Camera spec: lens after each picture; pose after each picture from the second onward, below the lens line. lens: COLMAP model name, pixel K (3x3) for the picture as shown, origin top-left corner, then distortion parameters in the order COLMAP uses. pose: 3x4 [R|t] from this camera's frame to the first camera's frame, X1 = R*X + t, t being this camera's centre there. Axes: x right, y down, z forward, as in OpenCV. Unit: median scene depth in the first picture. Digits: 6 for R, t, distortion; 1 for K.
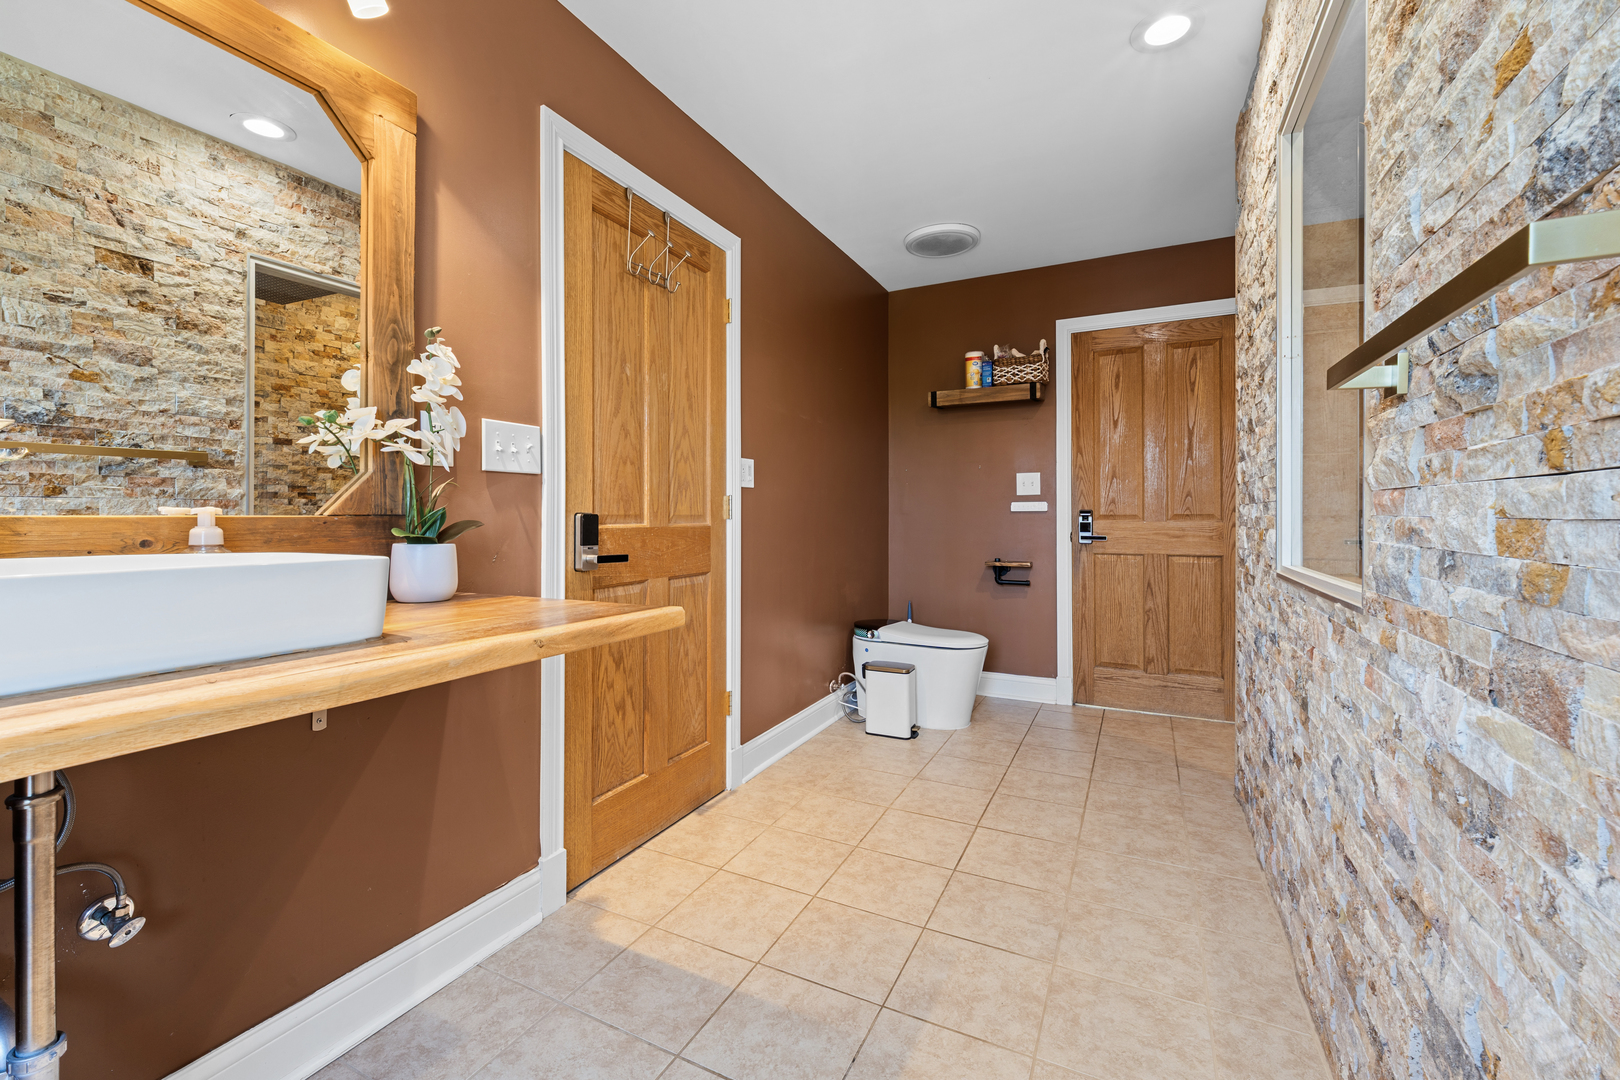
lens RADIAL K [[671.5, 0, 789.2], [0, 671.5, 527.0], [0, 0, 1]] dist [0.000824, -0.007429]
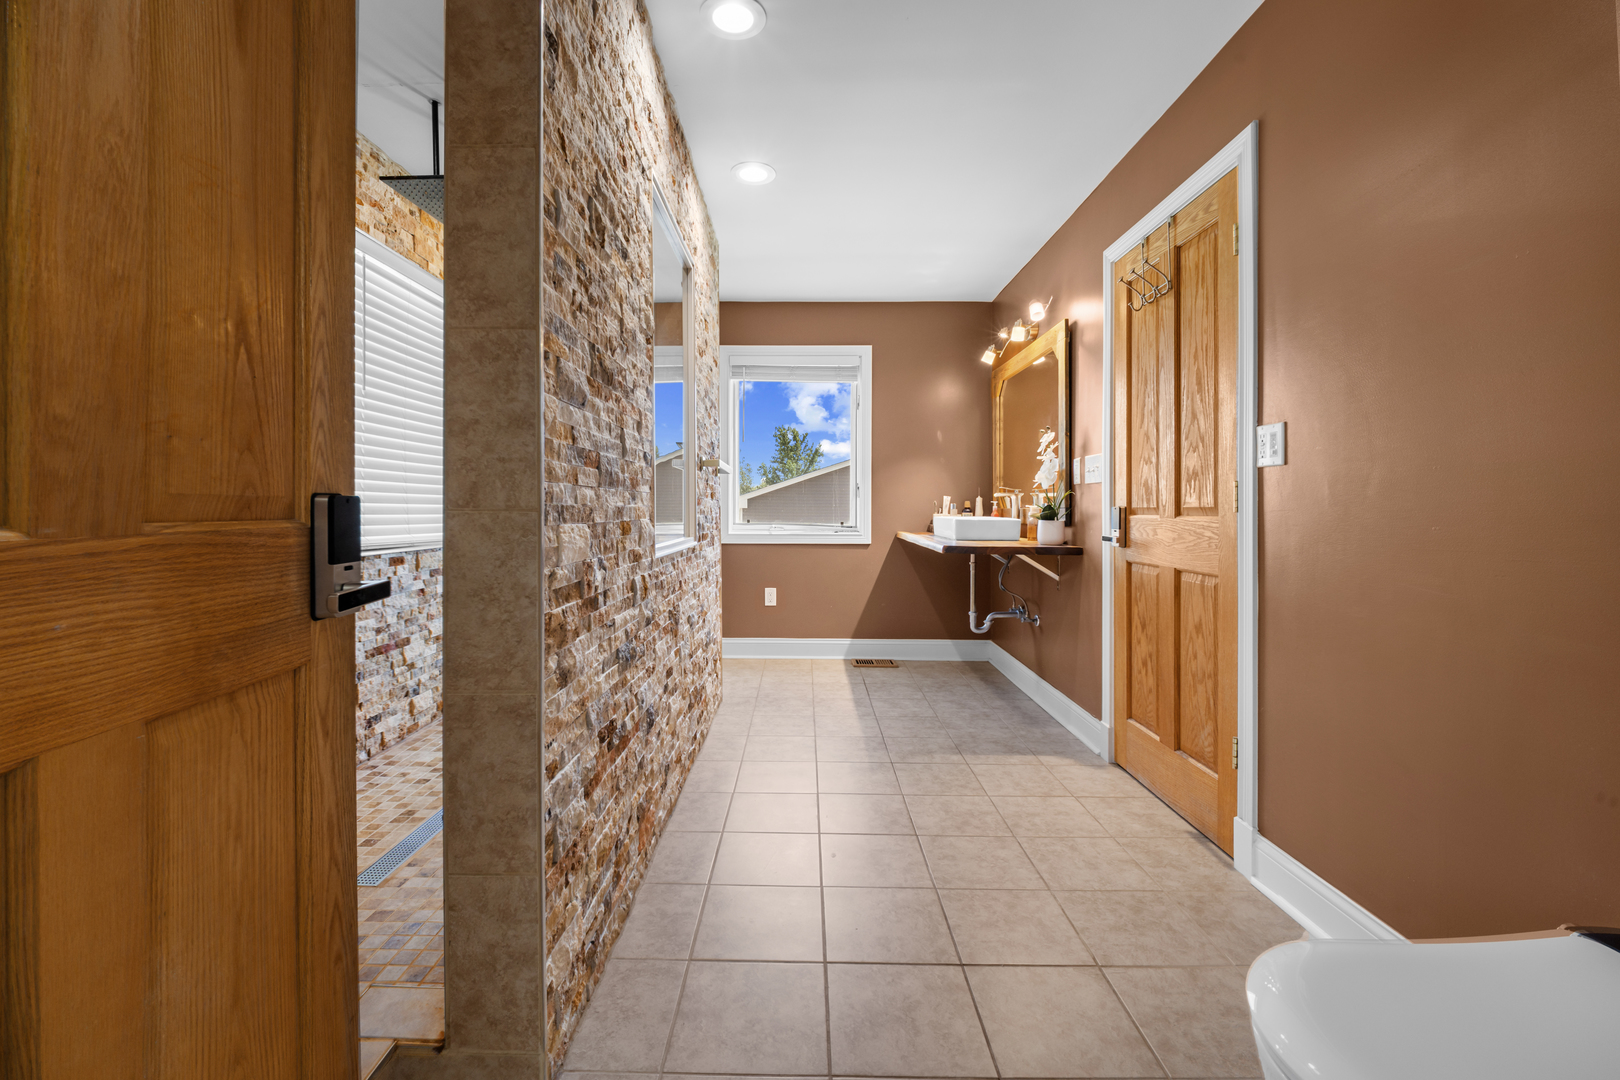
lens RADIAL K [[671.5, 0, 789.2], [0, 671.5, 527.0], [0, 0, 1]] dist [0.000824, -0.007429]
pose [[-0.897738, 0.018315, -0.440149, 0.892977], [0.001254, 0.999238, 0.039021, -0.033819], [0.440528, 0.034479, -0.897076, 1.844195]]
